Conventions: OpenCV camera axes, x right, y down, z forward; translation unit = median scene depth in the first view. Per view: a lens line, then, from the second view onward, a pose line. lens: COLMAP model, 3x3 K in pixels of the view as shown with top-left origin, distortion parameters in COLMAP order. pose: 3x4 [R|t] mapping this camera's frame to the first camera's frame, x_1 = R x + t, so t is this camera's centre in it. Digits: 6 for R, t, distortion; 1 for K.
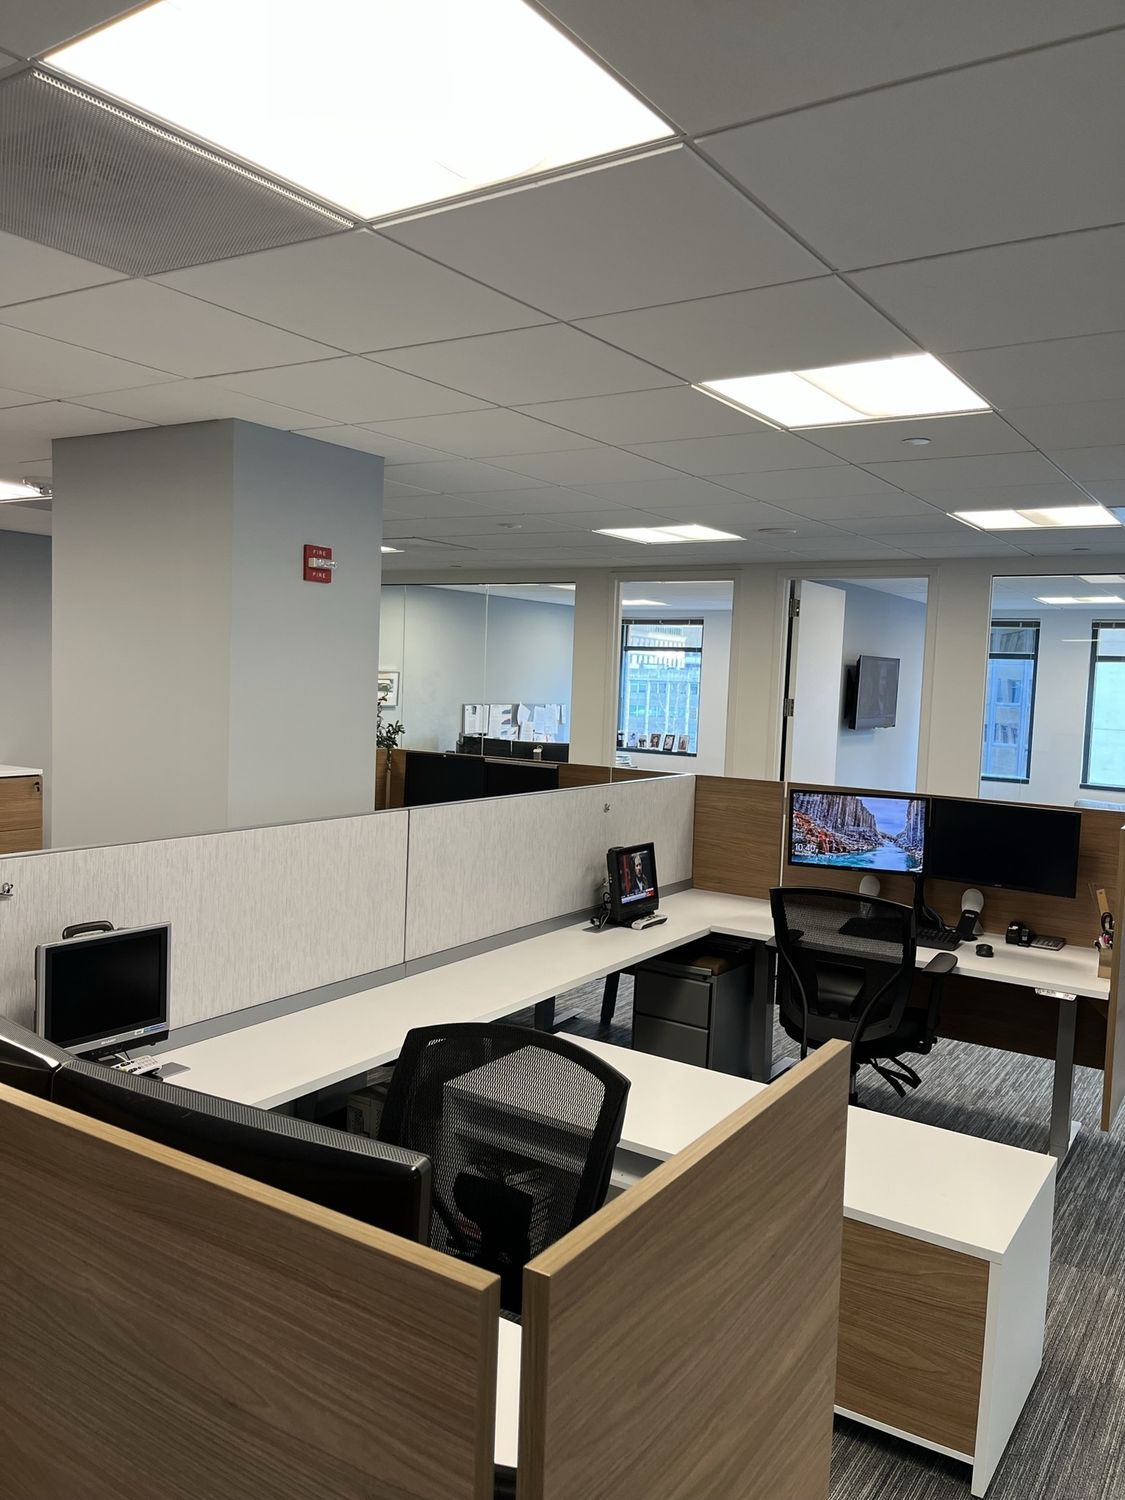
lens RADIAL K [[1135.9, 0, 562.5], [0, 1135.9, 750.0], [0, 0, 1]] dist [0.060892, -0.096931]
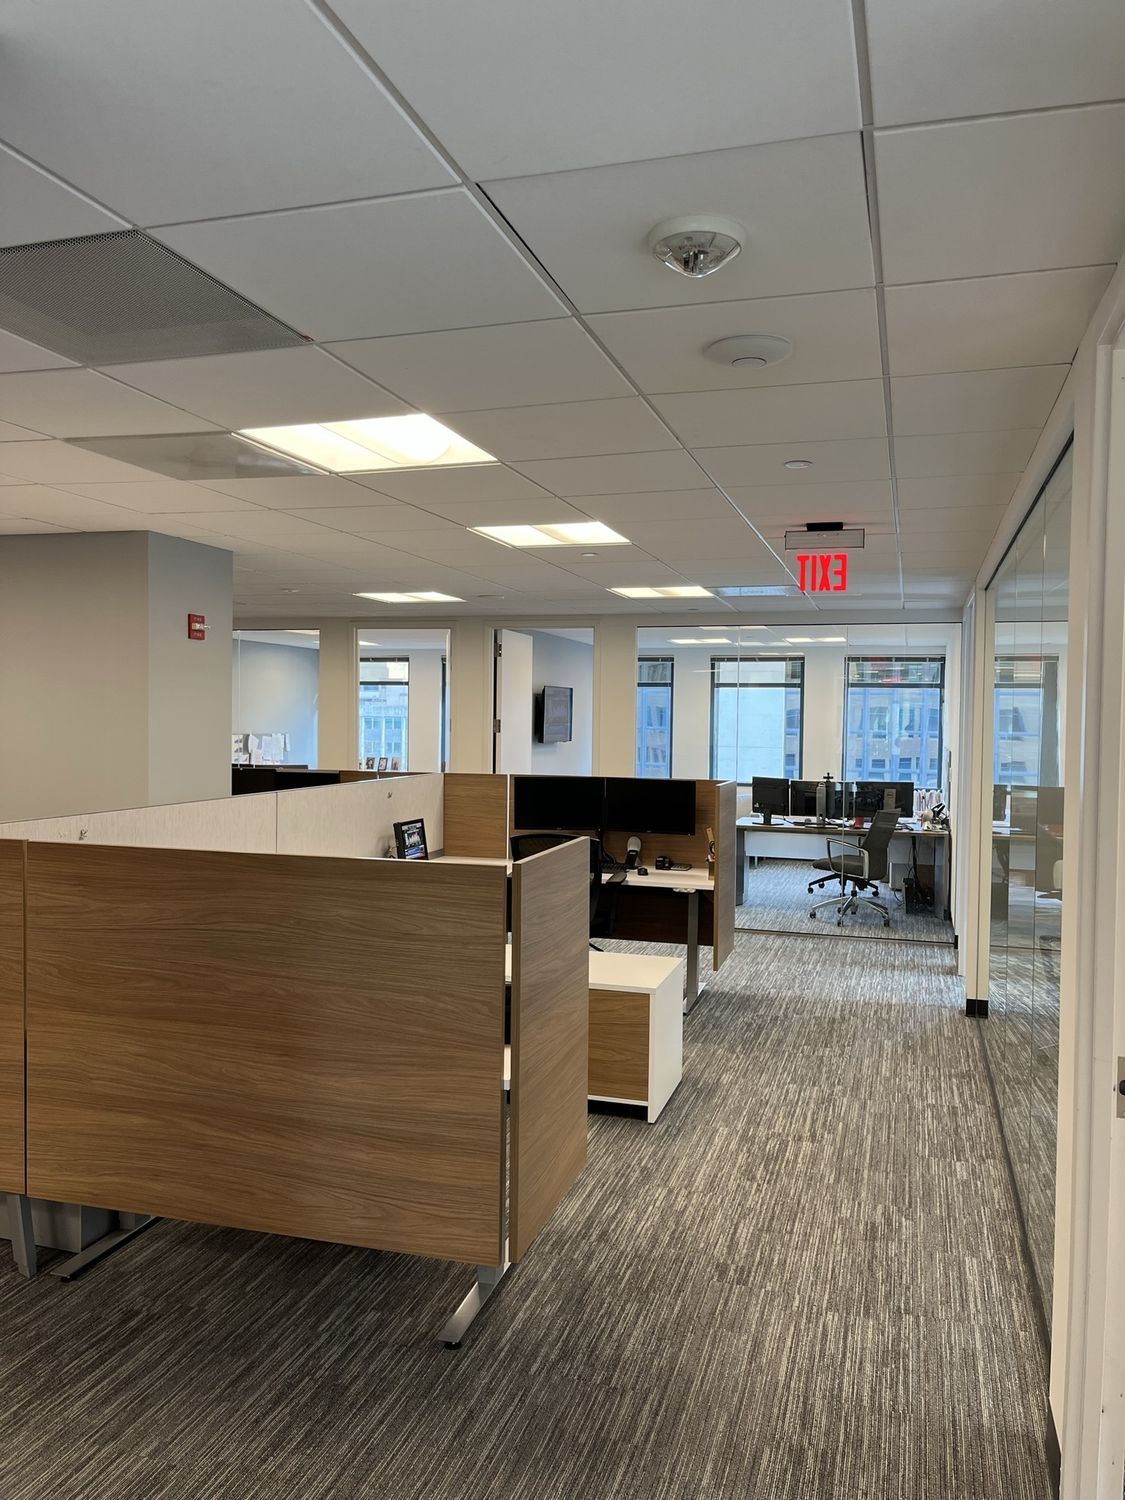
lens RADIAL K [[1130.8, 0, 562.5], [0, 1130.8, 750.0], [0, 0, 1]] dist [0.084406, -0.087640]
pose [[0.958605, -0.034322, 0.282663, -0.122132], [0.042616, 0.998821, -0.023246, 0.029721], [-0.281532, 0.034330, 0.958938, -0.334254]]
